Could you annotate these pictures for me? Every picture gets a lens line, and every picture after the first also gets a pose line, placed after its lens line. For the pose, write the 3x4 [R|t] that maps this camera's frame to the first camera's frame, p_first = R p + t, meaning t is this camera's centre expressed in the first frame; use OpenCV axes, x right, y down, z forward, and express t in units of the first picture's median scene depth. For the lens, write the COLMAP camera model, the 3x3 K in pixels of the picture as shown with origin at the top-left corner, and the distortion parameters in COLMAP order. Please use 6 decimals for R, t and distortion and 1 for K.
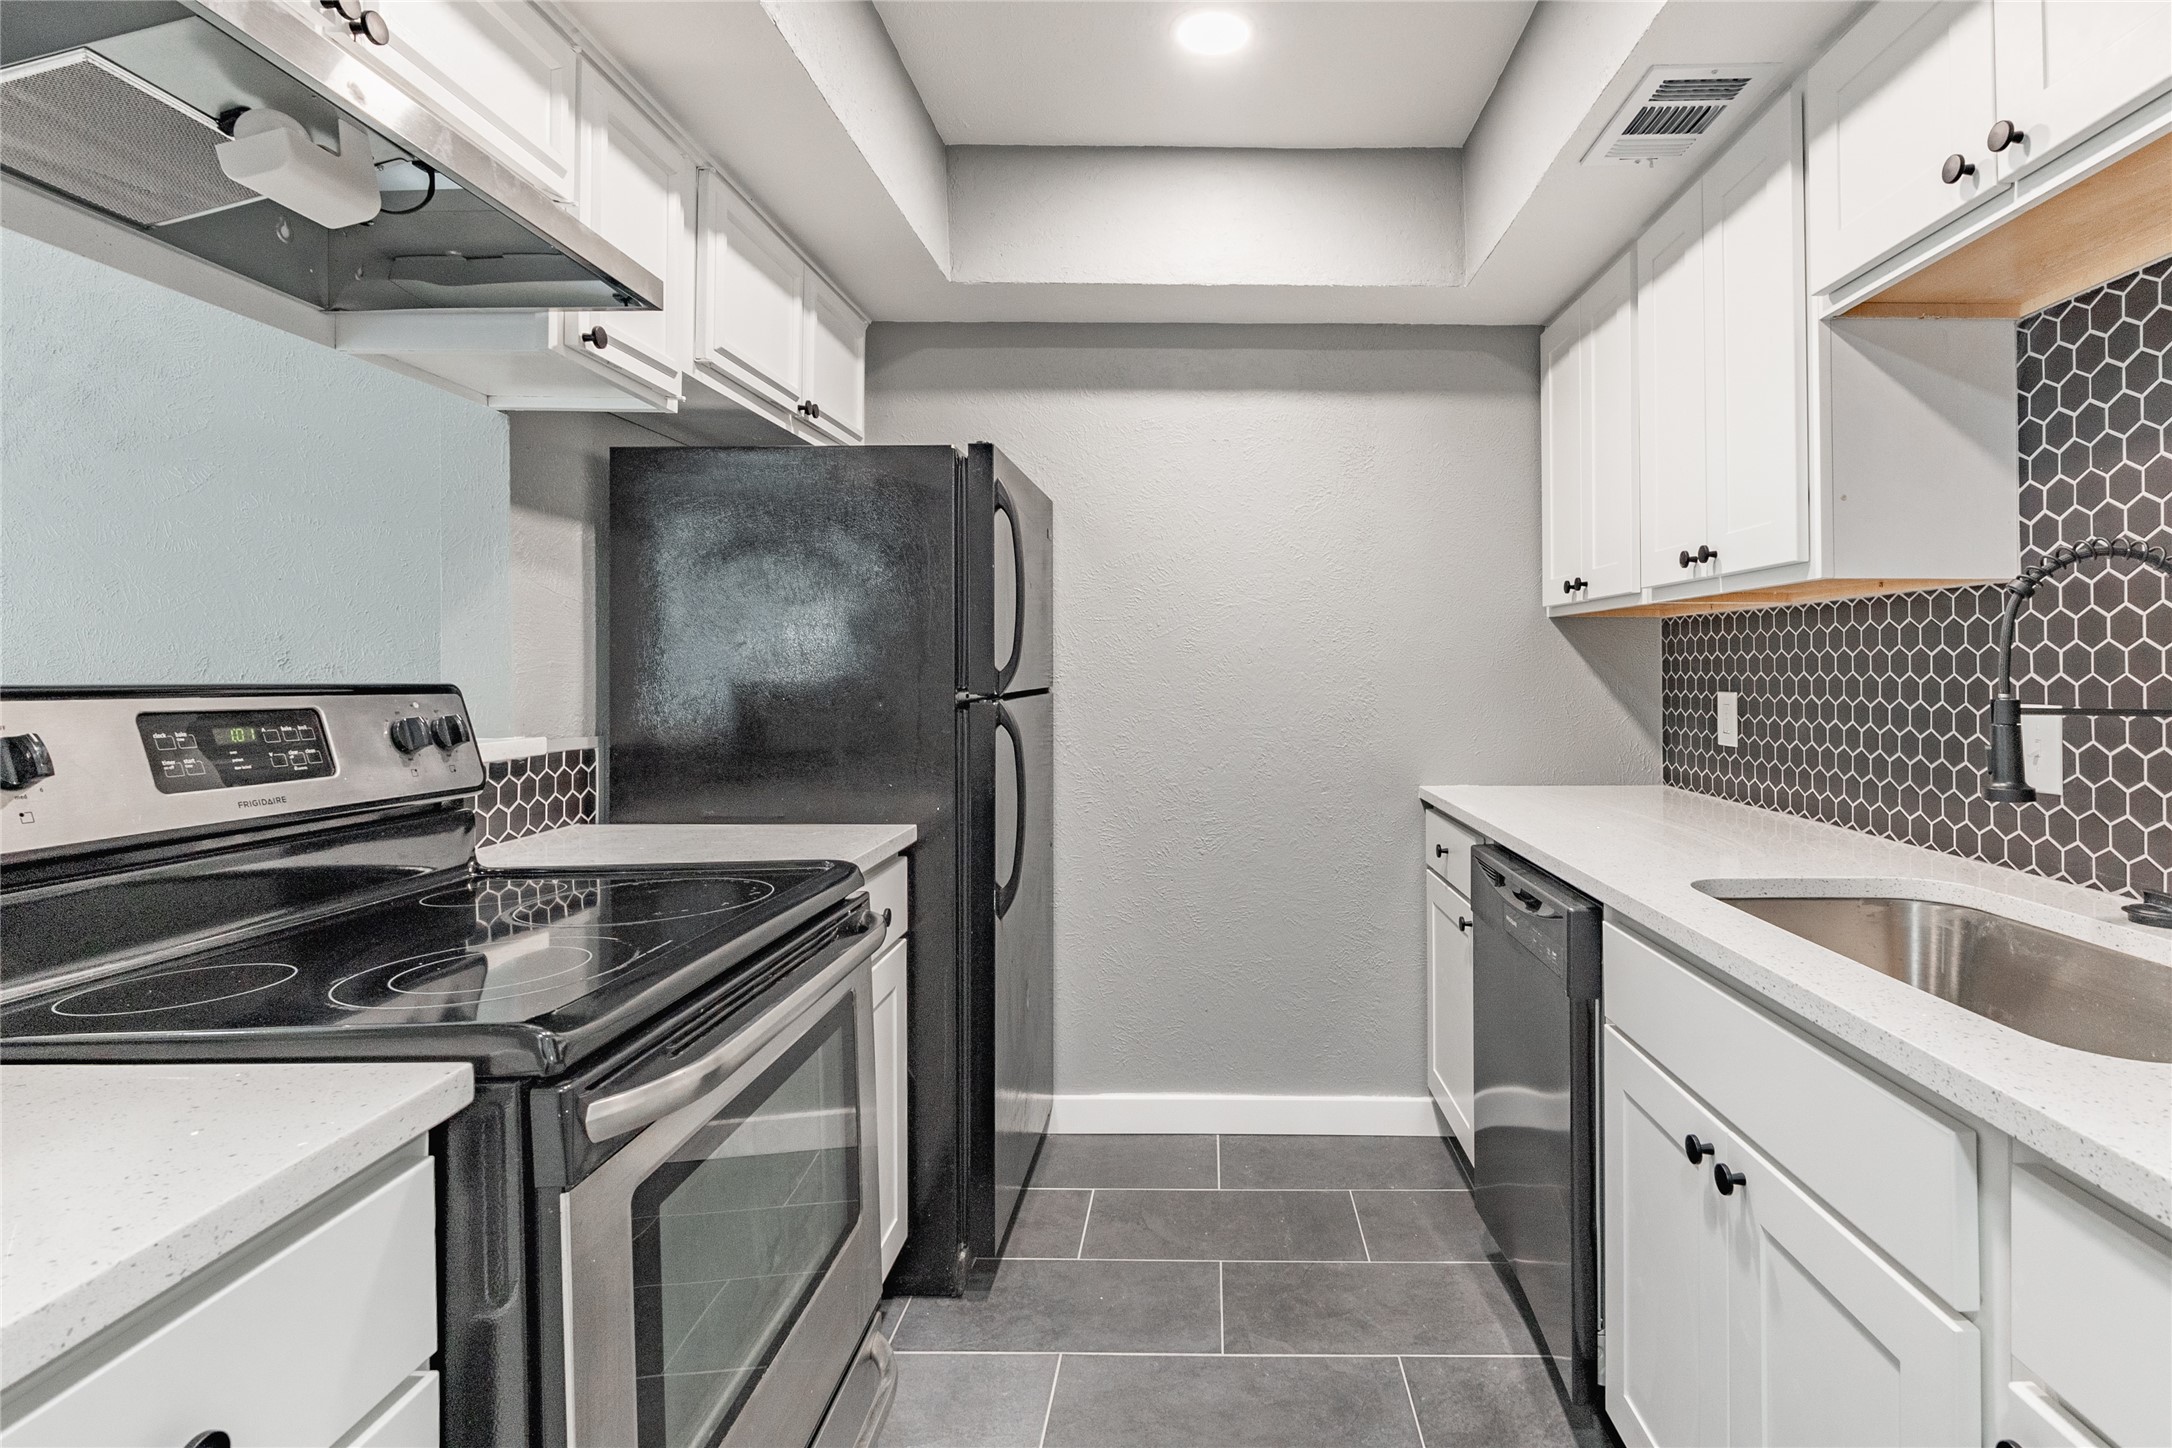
lens RADIAL K [[1077.0, 0, 1207.4], [0, 1077.0, 648.8], [0, 0, 1]] dist [-0.009688, -0.000356]
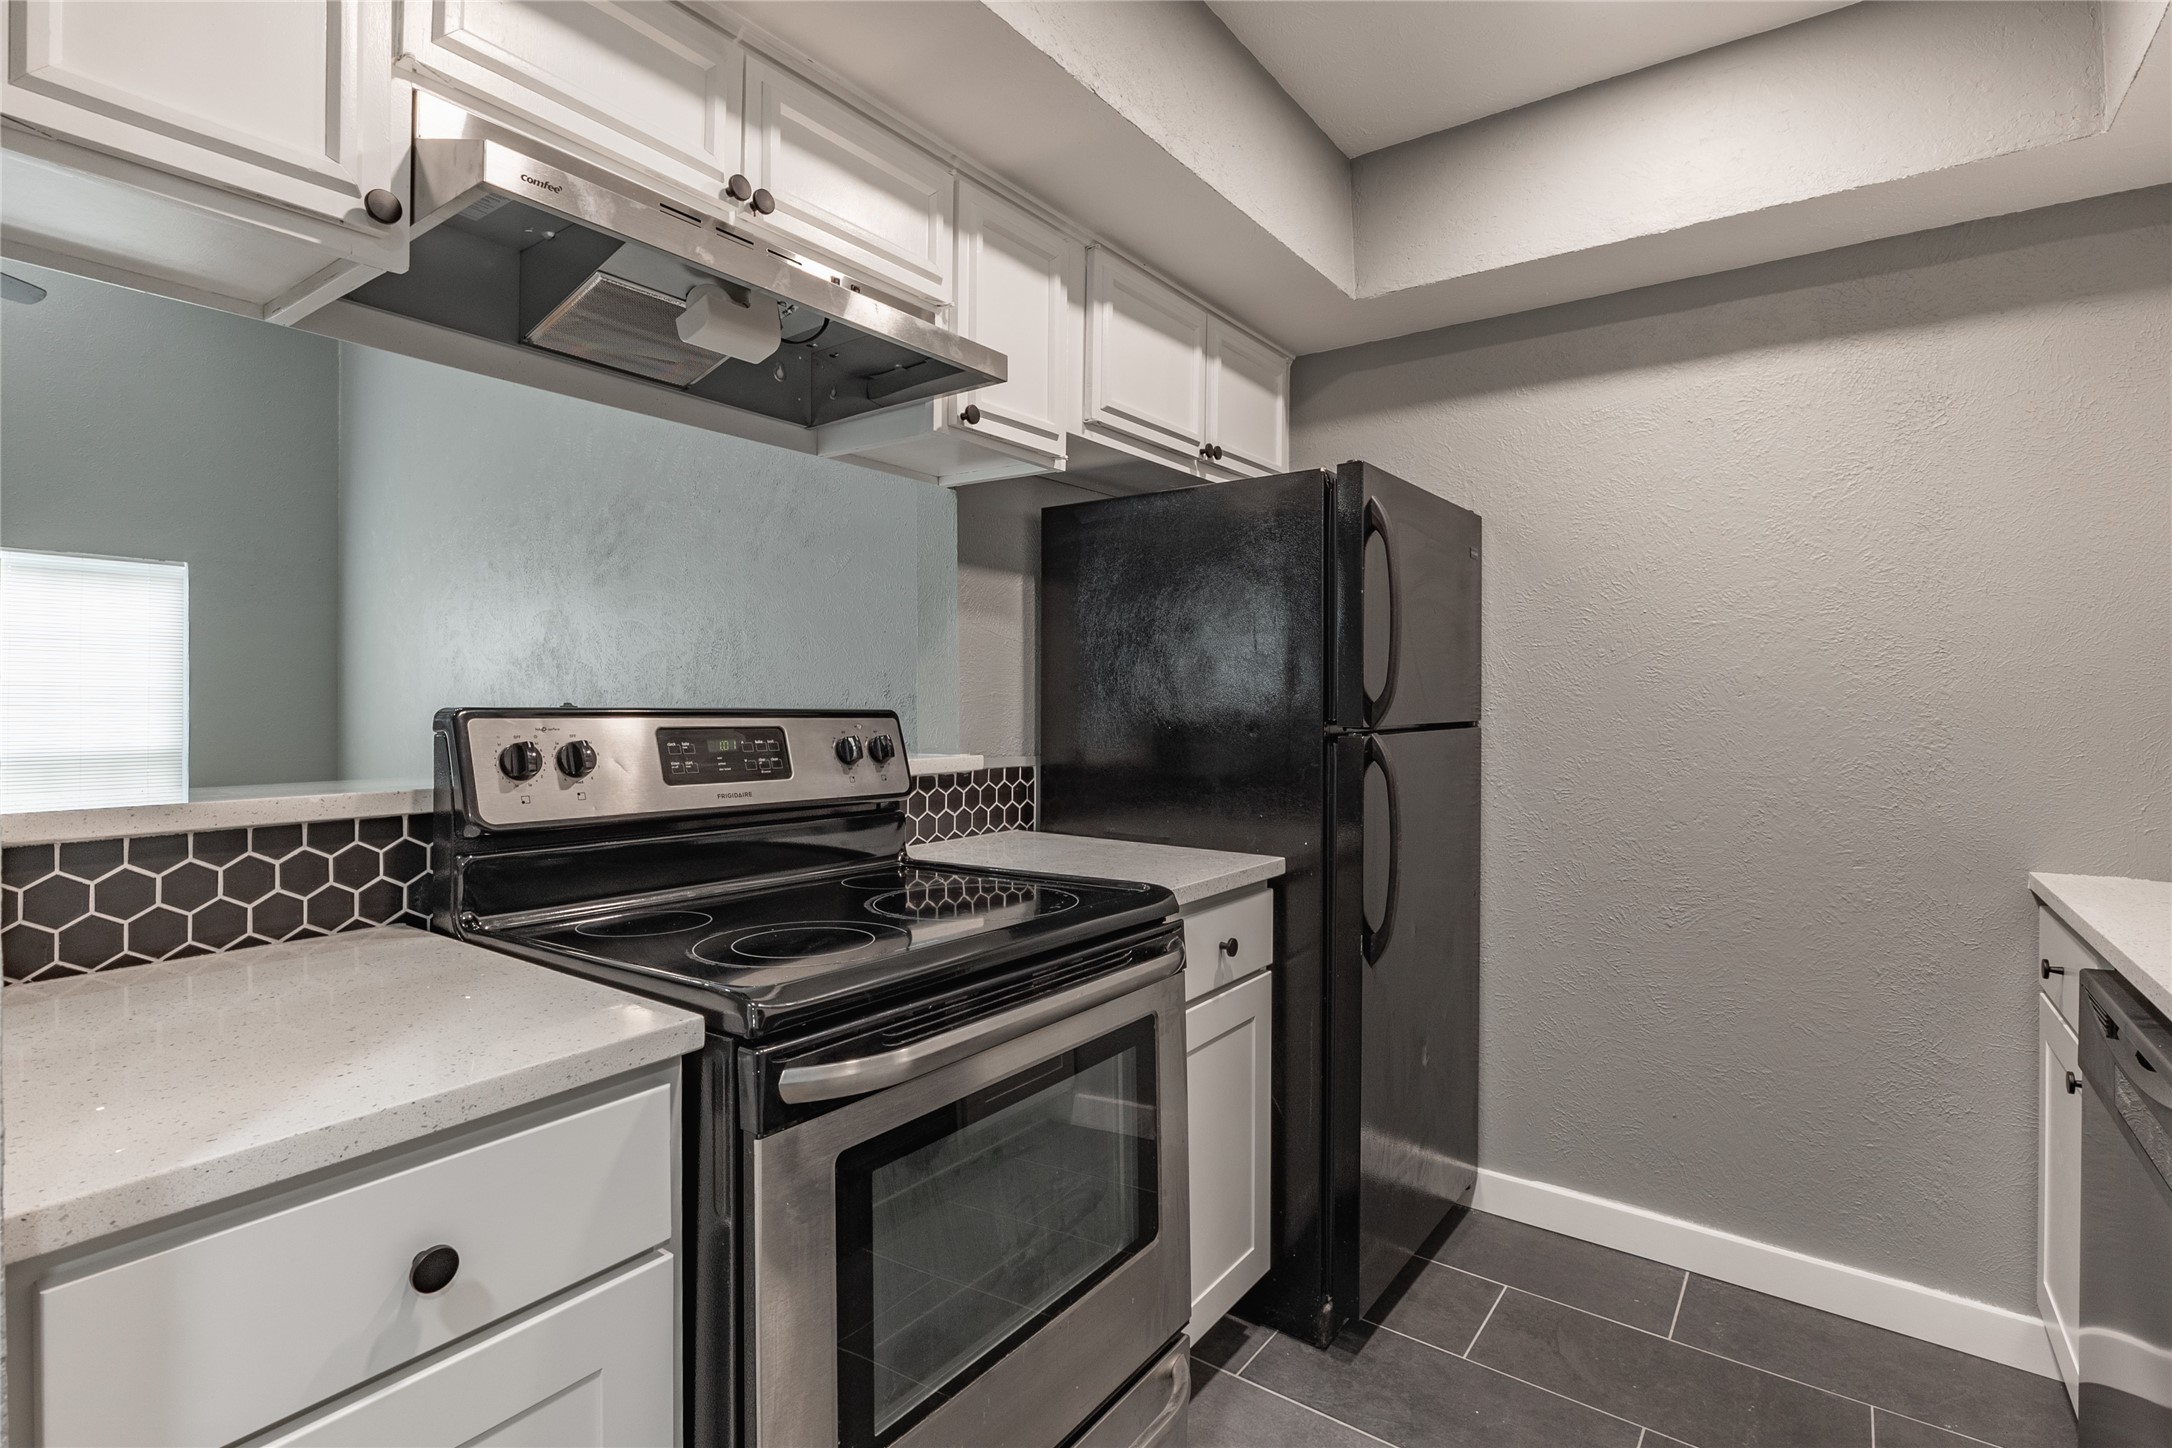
lens RADIAL K [[1037.1, 0, 1044.9], [0, 1037.1, 692.1], [0, 0, 1]] dist [-0.008952, 0.000407]
pose [[0.791092, 0.000739, -0.611697, 0.144982], [0.005989, 0.999942, 0.008954, 0.001460], [0.611668, -0.010747, 0.791042, 0.119942]]
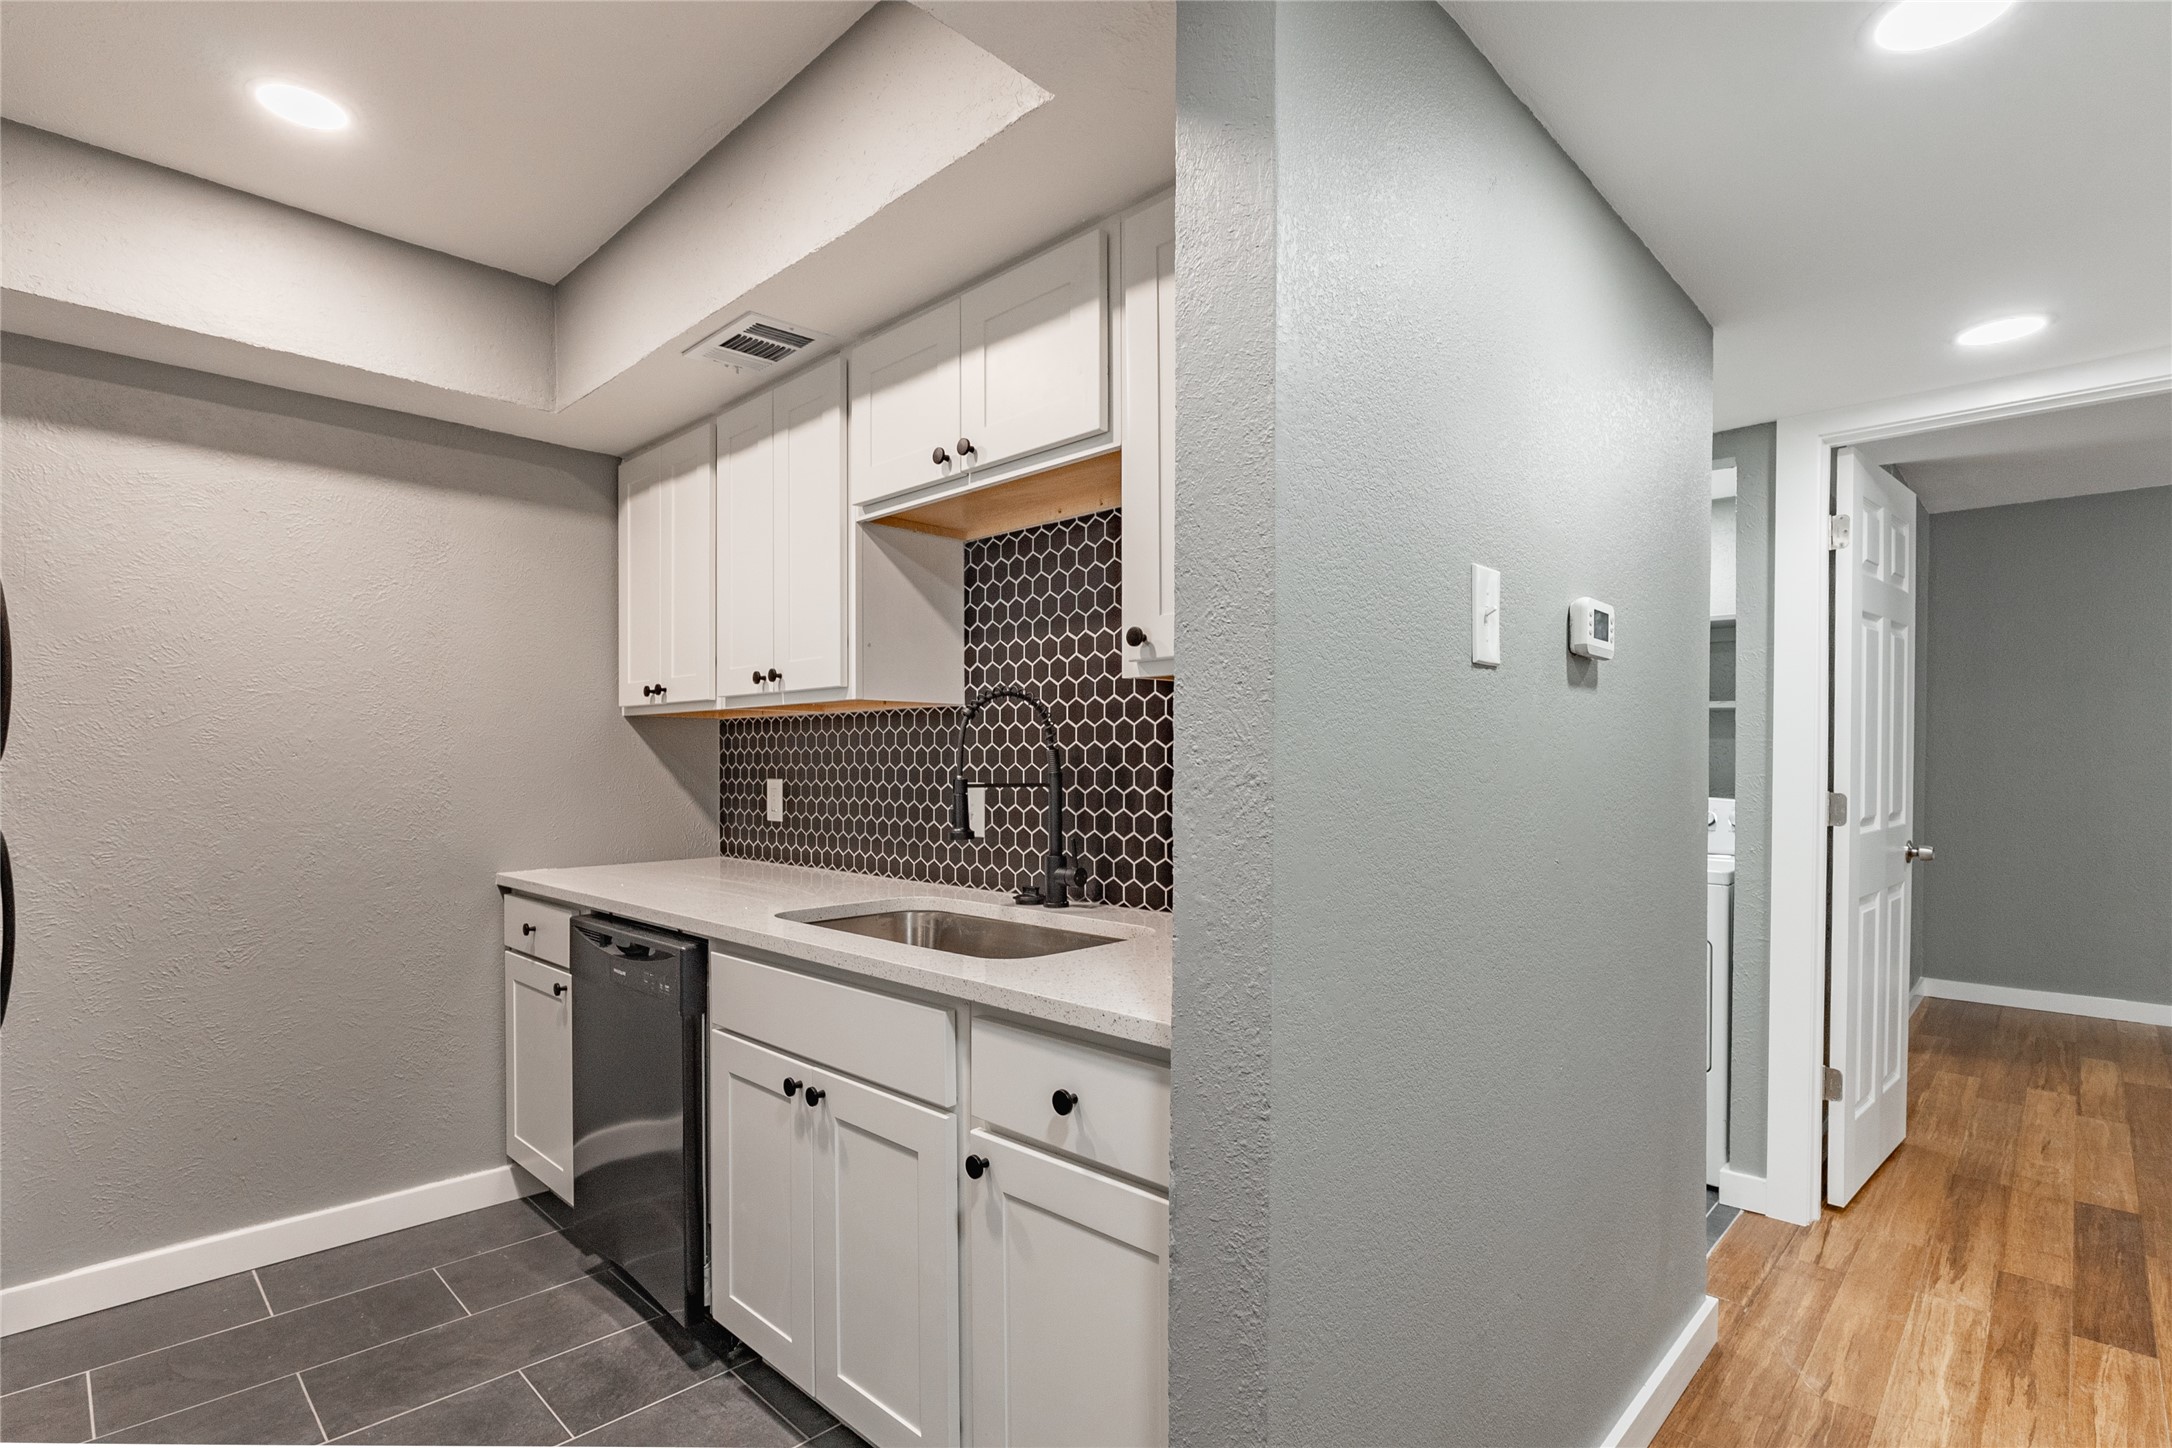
lens RADIAL K [[1033.4, 0, 1120.2], [0, 1033.4, 771.7], [0, 0, 1]] dist [-0.017947, -0.000275]
pose [[0.685130, -0.009898, 0.728353, -0.165487], [-0.011106, 0.999649, 0.024033, -0.003567], [-0.728336, -0.024555, 0.684780, -0.183347]]
